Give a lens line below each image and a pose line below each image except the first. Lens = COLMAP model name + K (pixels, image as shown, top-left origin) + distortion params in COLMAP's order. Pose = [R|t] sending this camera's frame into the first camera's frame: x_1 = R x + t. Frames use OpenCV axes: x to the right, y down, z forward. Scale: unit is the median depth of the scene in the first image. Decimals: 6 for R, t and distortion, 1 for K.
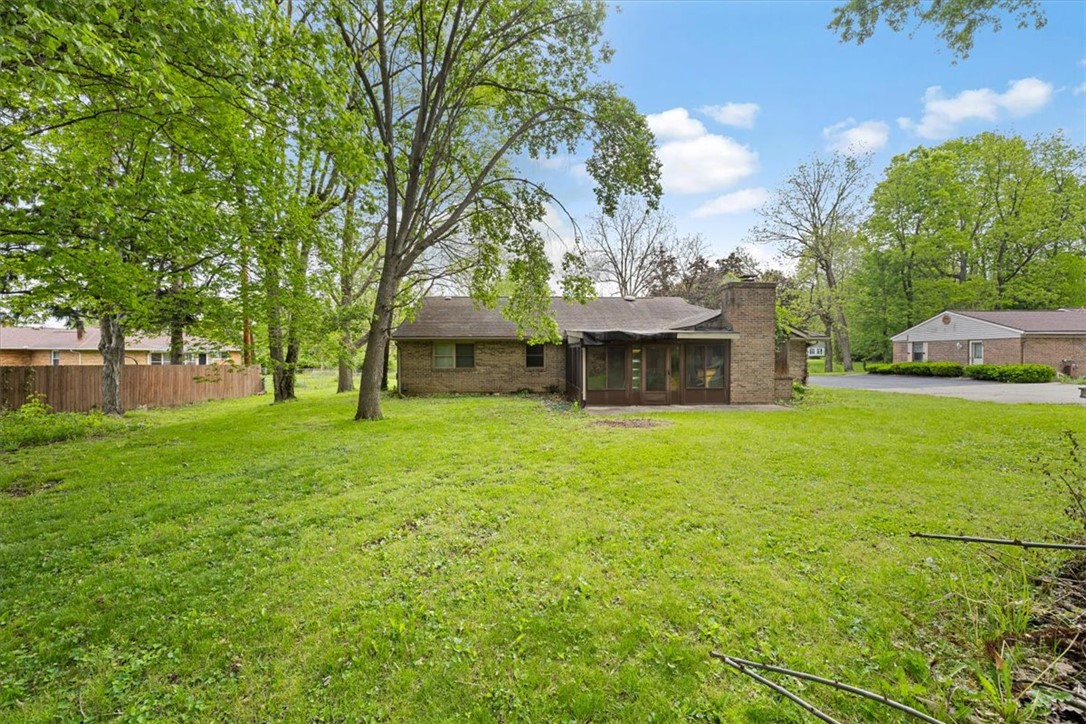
lens RADIAL K [[458.7, 0, 538.1], [0, 458.7, 348.0], [0, 0, 1]] dist [-0.000016, 0.000251]
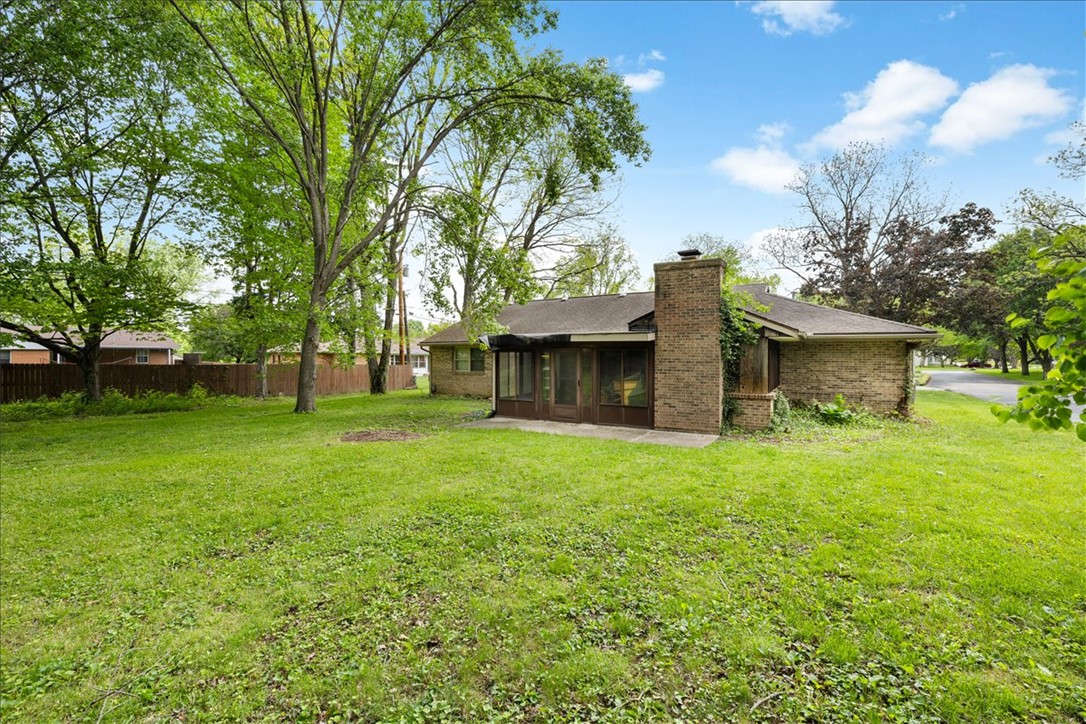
lens RADIAL K [[458.7, 0, 538.1], [0, 458.7, 348.0], [0, 0, 1]] dist [-0.000016, 0.000251]
pose [[0.828677, -0.006897, -0.559684, 0.677805], [0.005763, 0.999976, -0.003791, -0.006384], [0.559697, -0.000084, 0.828697, 0.278893]]
